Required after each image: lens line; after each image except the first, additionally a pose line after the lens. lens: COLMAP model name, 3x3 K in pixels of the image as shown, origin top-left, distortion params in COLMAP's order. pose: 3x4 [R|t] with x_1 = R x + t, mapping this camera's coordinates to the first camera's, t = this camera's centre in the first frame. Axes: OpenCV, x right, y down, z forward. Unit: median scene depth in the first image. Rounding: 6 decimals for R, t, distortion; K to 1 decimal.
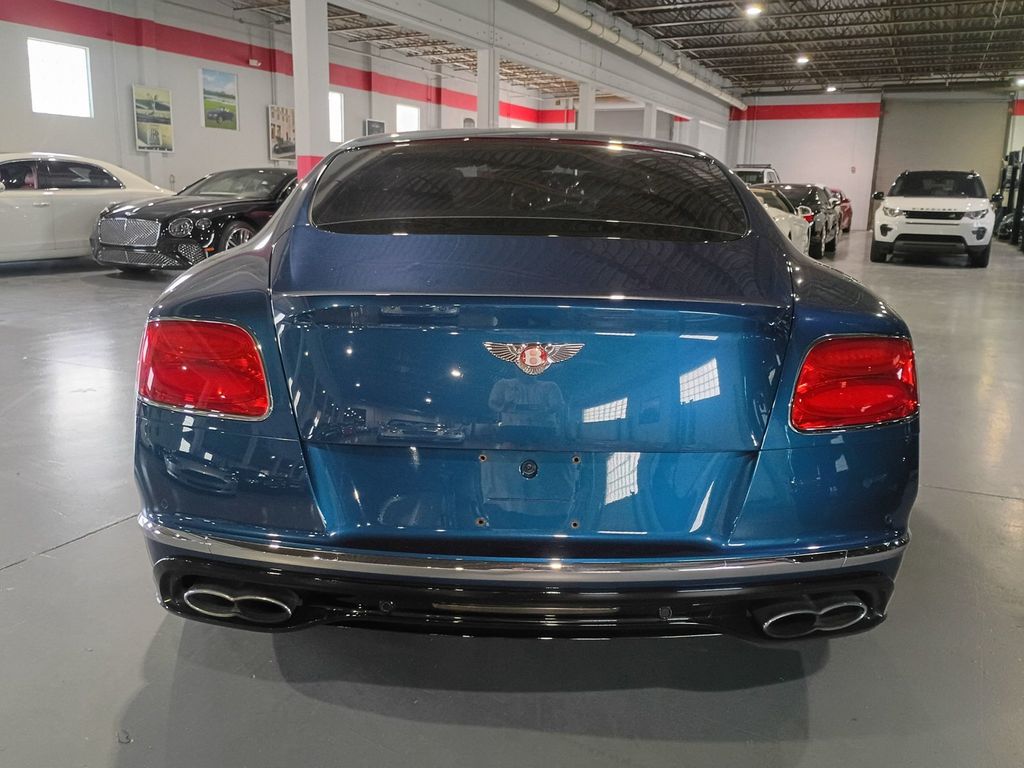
lens RADIAL K [[855.8, 0, 507.5], [0, 855.8, 357.0], [0, 0, 1]] dist [0.072709, -0.098055]
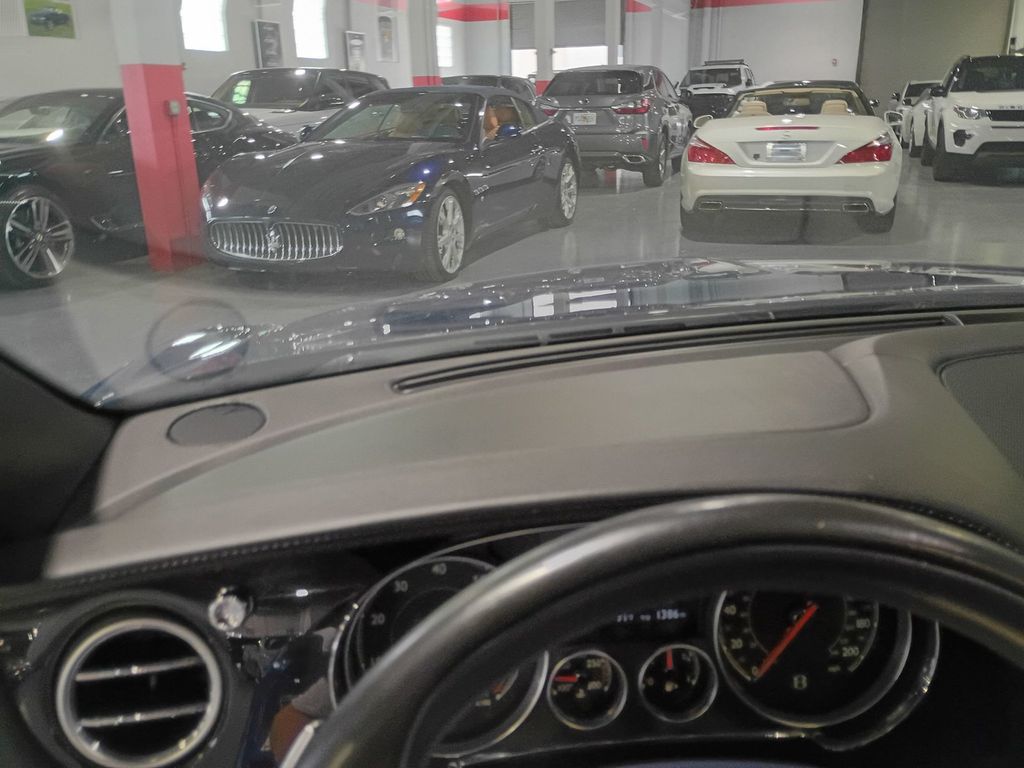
lens RADIAL K [[861.2, 0, 512.0], [0, 861.2, 384.0], [0, 0, 1]] dist [0.016187, -0.000453]
pose [[0.994348, -0.072154, 0.077890, -0.028351], [0.061896, 0.989981, 0.126911, -0.056588], [-0.086267, -0.121373, 0.988851, 0.271697]]
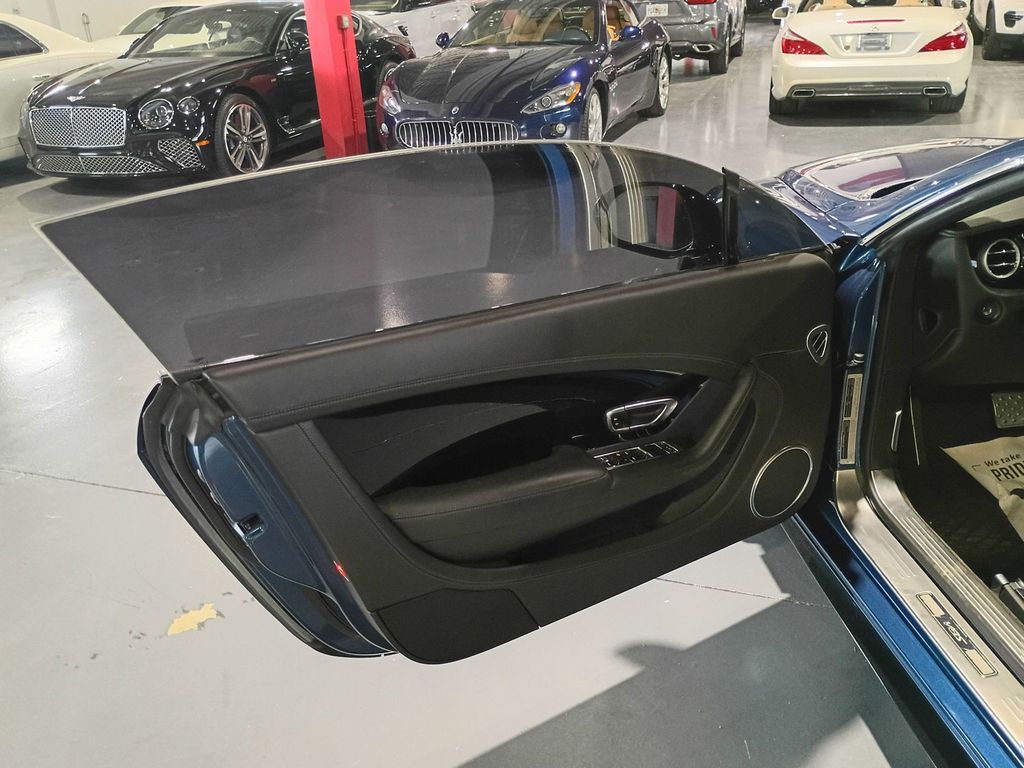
lens RADIAL K [[855.8, 0, 507.5], [0, 855.8, 357.0], [0, 0, 1]] dist [0.072709, -0.098055]
pose [[0.993025, -0.103591, 0.056300, -0.112463], [0.088955, 0.971687, 0.218885, -0.061720], [-0.077380, -0.212350, 0.974125, 0.190496]]
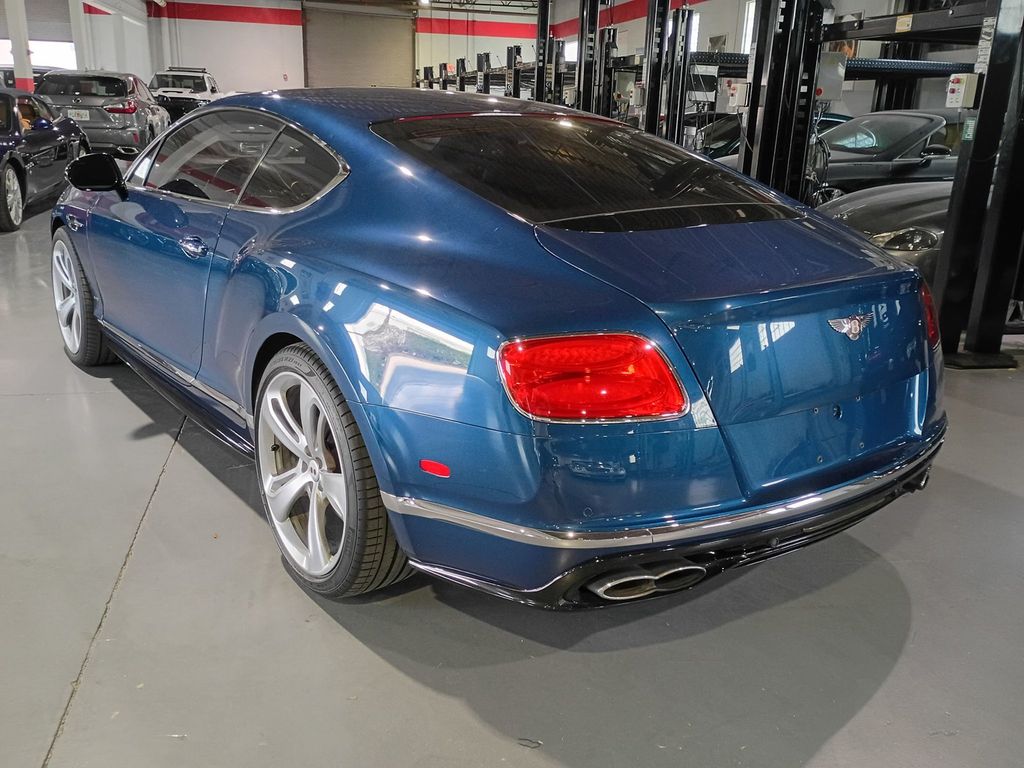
lens RADIAL K [[855.8, 0, 507.5], [0, 855.8, 357.0], [0, 0, 1]] dist [0.072709, -0.098055]
pose [[0.784200, -0.170985, 0.596486, -0.126110], [0.105057, 0.983993, 0.143947, -0.020364], [-0.611550, -0.050219, 0.789610, 0.031148]]
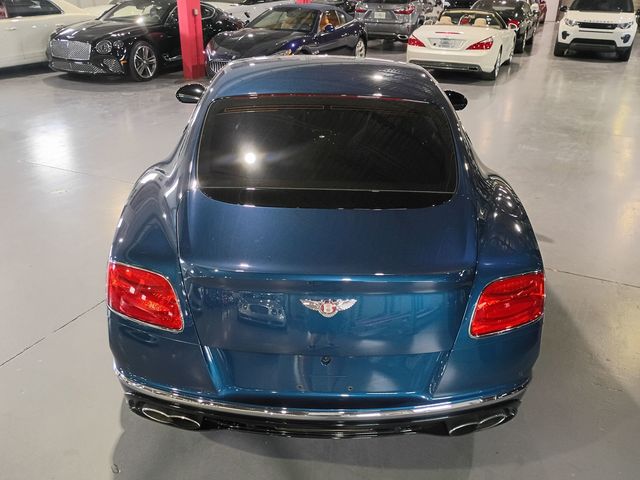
lens RADIAL K [[534.9, 0, 317.2], [0, 534.9, 223.1], [0, 0, 1]] dist [0.072709, -0.098055]
pose [[1.000000, -0.000054, -0.000685, 0.000818], [0.000211, 0.972914, 0.231168, -0.047285], [0.000653, -0.231168, 0.972914, -0.005465]]
